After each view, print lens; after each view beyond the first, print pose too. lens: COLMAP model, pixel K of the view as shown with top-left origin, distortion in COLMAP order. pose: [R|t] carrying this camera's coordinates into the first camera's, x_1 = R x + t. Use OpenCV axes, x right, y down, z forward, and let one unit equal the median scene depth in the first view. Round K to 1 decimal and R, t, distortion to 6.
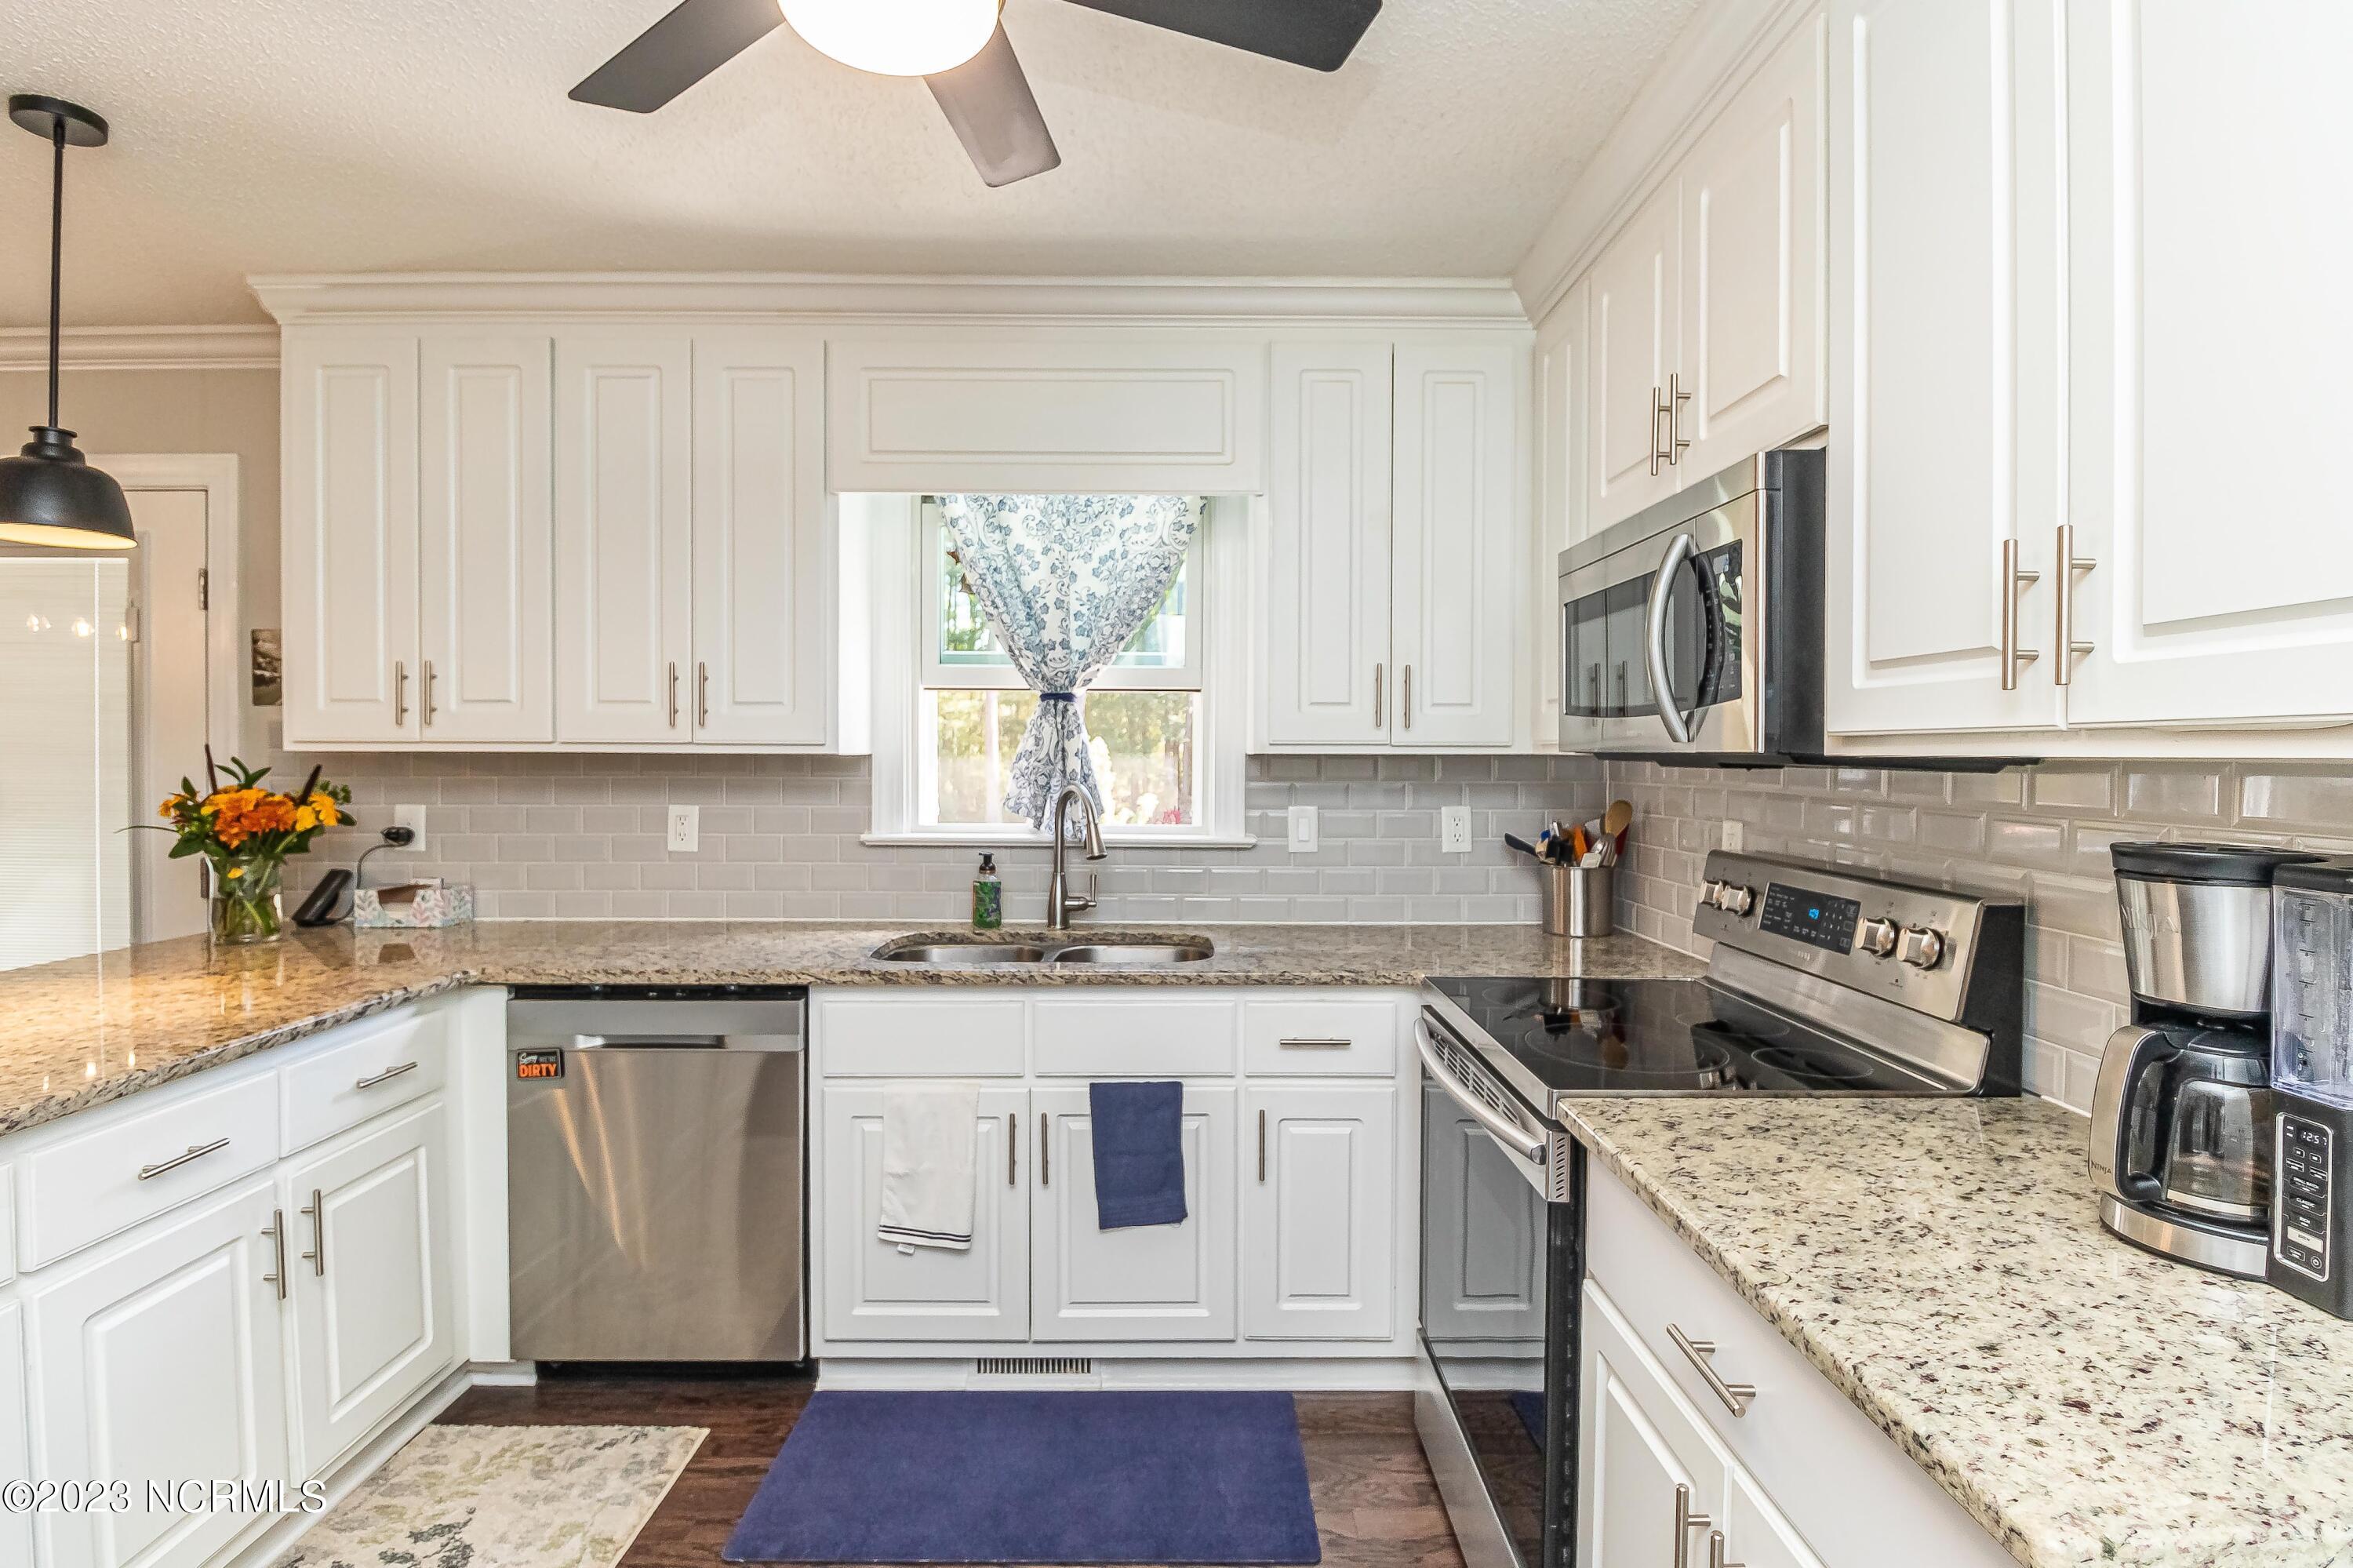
lens RADIAL K [[1130.6, 0, 1180.8], [0, 1130.6, 741.5], [0, 0, 1]] dist [-0.002080, -0.012943]
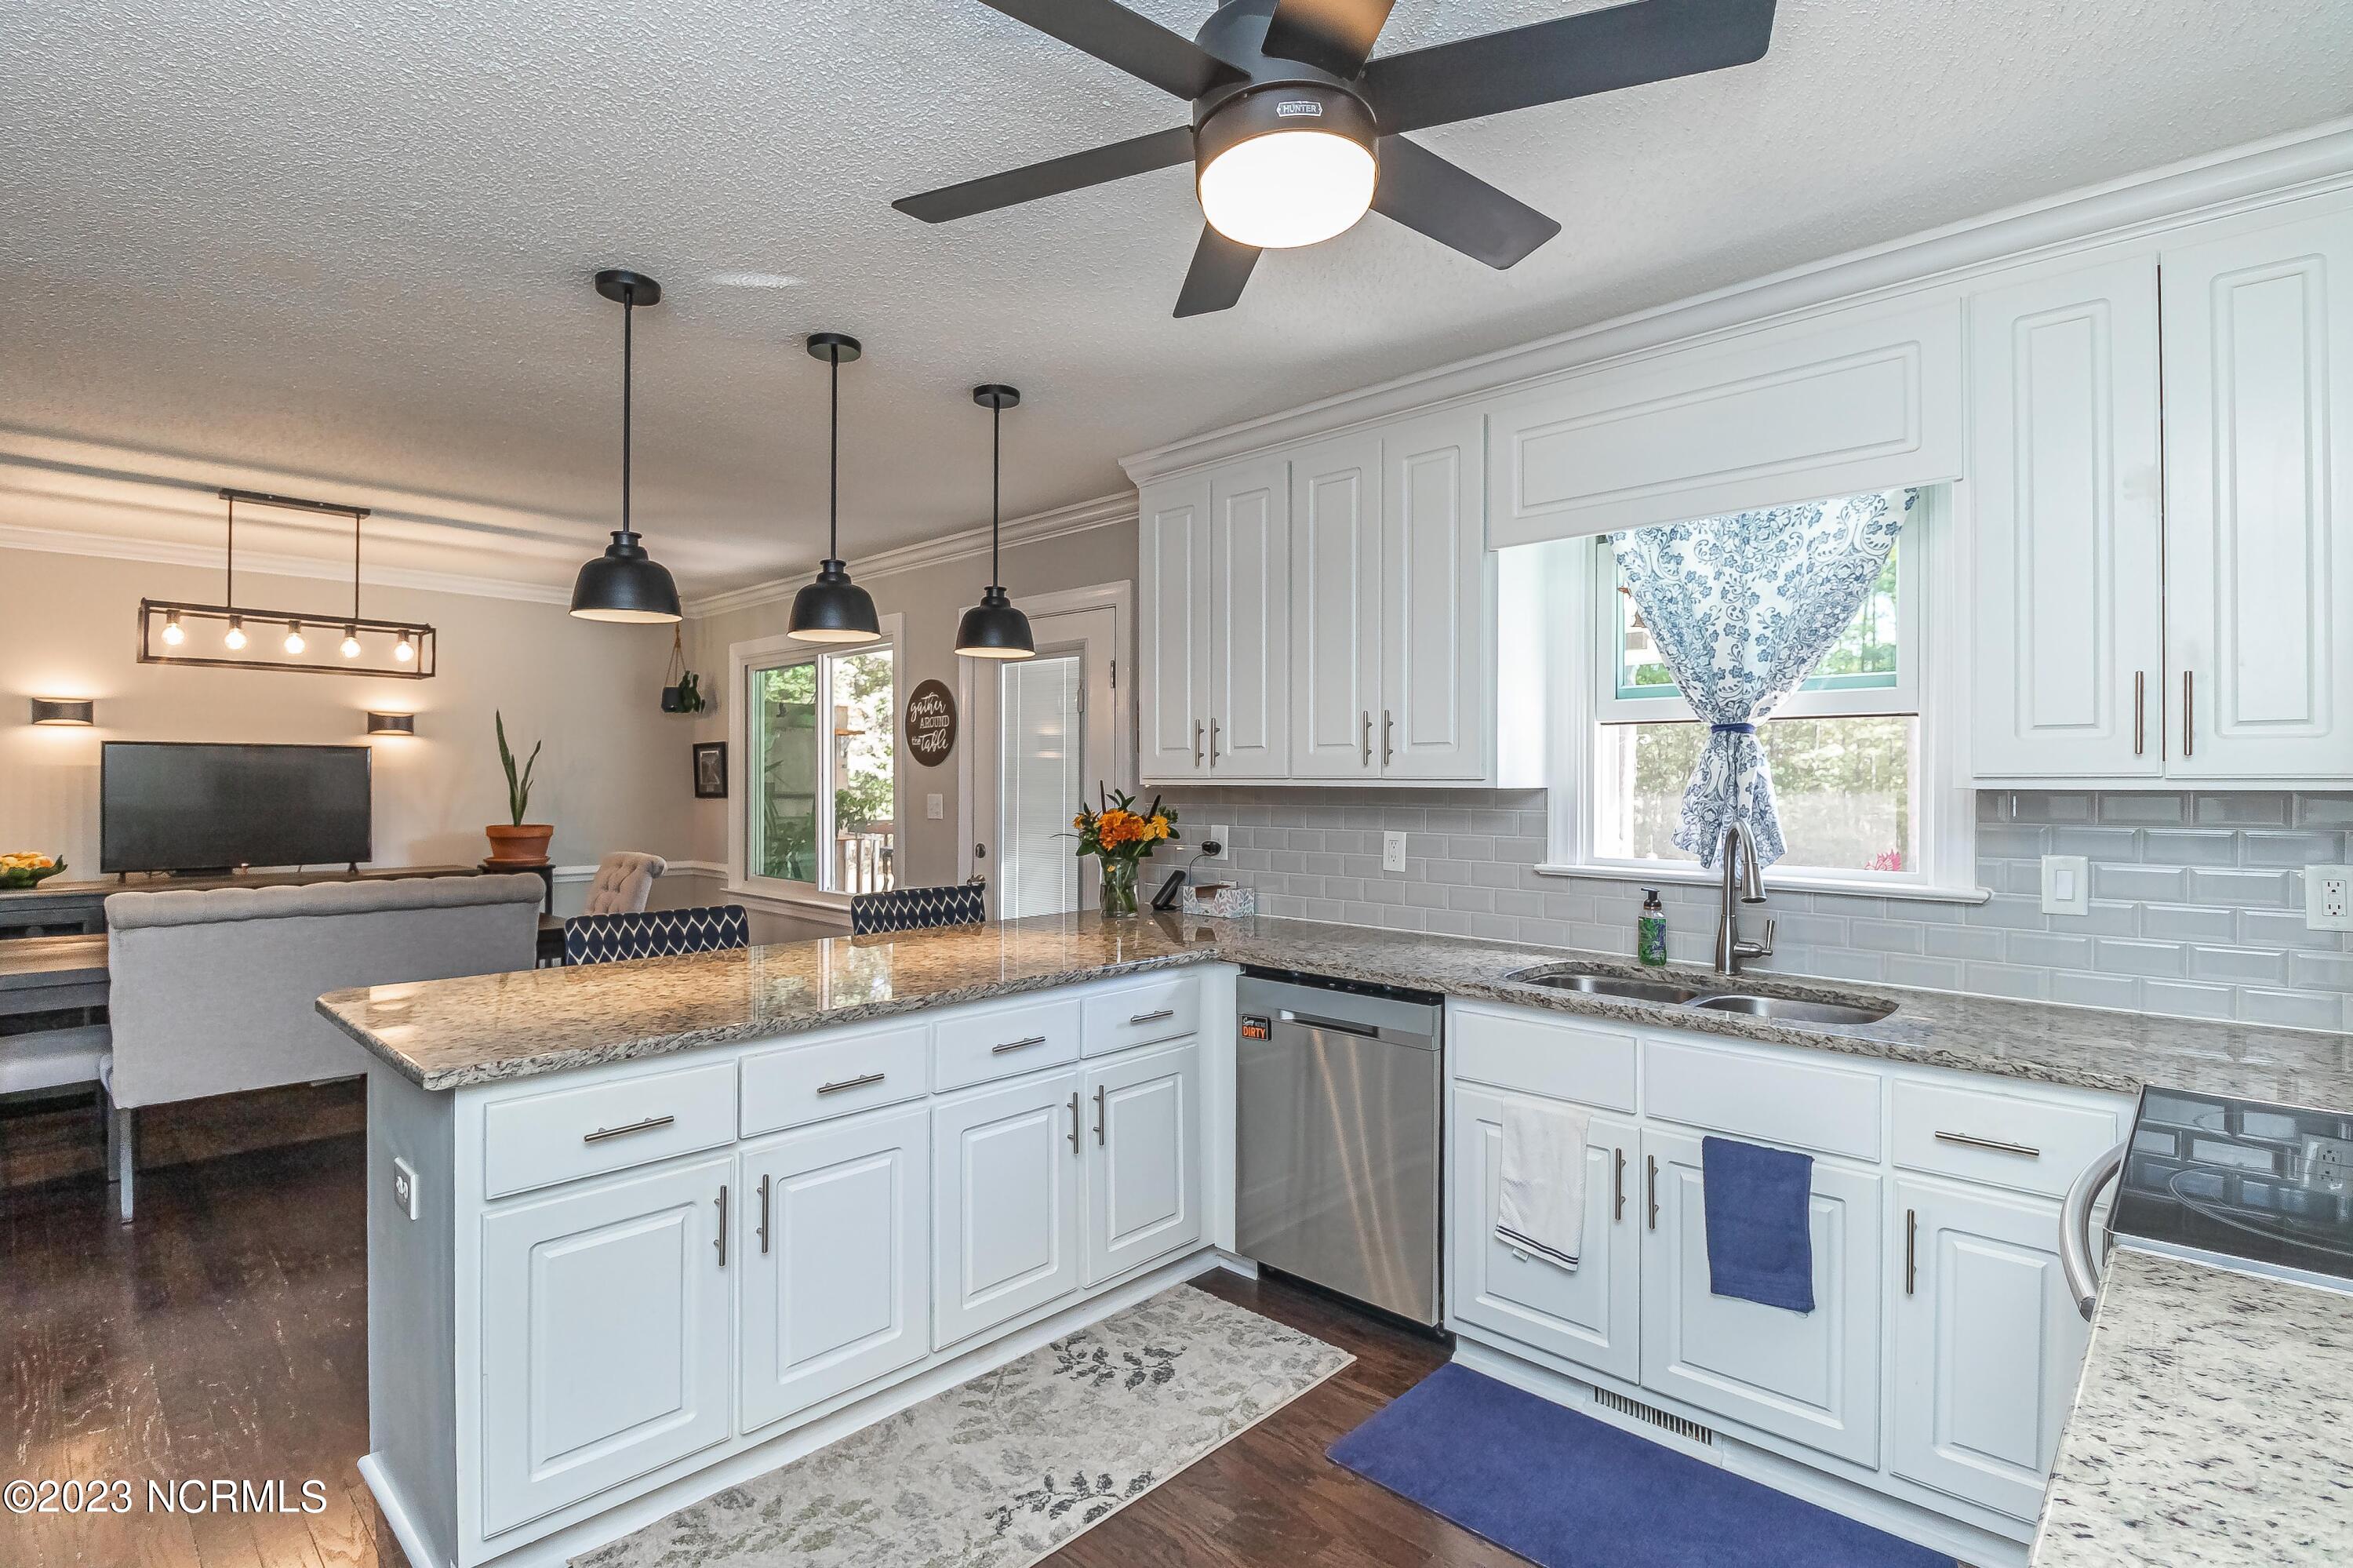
lens RADIAL K [[1130.6, 0, 1180.8], [0, 1130.6, 741.5], [0, 0, 1]] dist [-0.002080, -0.012943]
pose [[0.714097, -0.025559, -0.699580, 0.250458], [0.005453, 0.999506, -0.030951, -0.001837], [0.700025, 0.018287, 0.713884, 0.007448]]
